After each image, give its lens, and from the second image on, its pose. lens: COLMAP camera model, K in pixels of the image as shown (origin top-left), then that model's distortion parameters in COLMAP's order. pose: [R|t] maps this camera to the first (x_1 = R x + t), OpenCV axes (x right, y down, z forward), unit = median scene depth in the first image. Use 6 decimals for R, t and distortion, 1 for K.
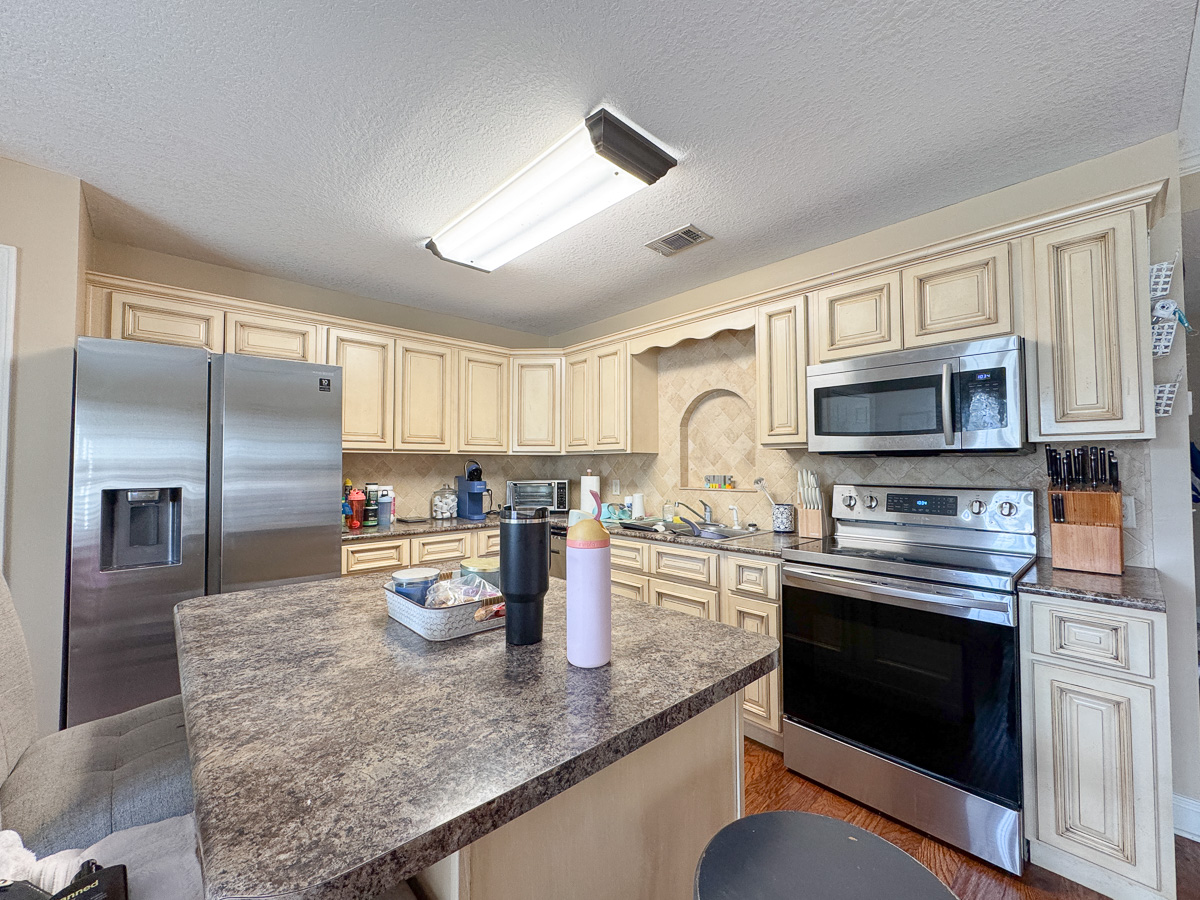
lens RADIAL K [[491.7, 0, 592.6], [0, 491.7, 450.2], [0, 0, 1]] dist [-0.000765, -0.000238]
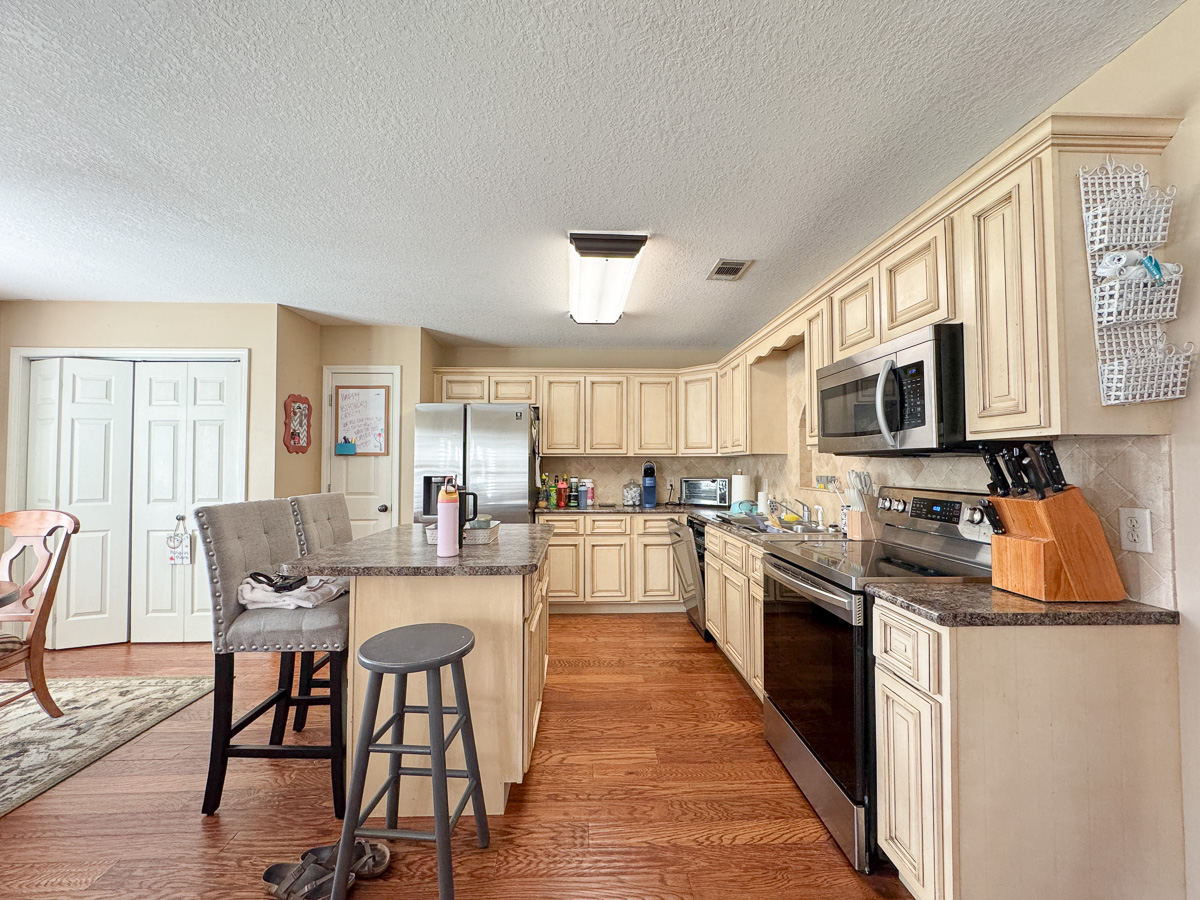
lens RADIAL K [[491.7, 0, 592.6], [0, 491.7, 450.2], [0, 0, 1]] dist [-0.000765, -0.000238]
pose [[0.751675, -0.016793, -0.659320, 0.584509], [0.017880, 0.999827, -0.005082, -0.004082], [0.659291, -0.007969, 0.751845, -0.062661]]
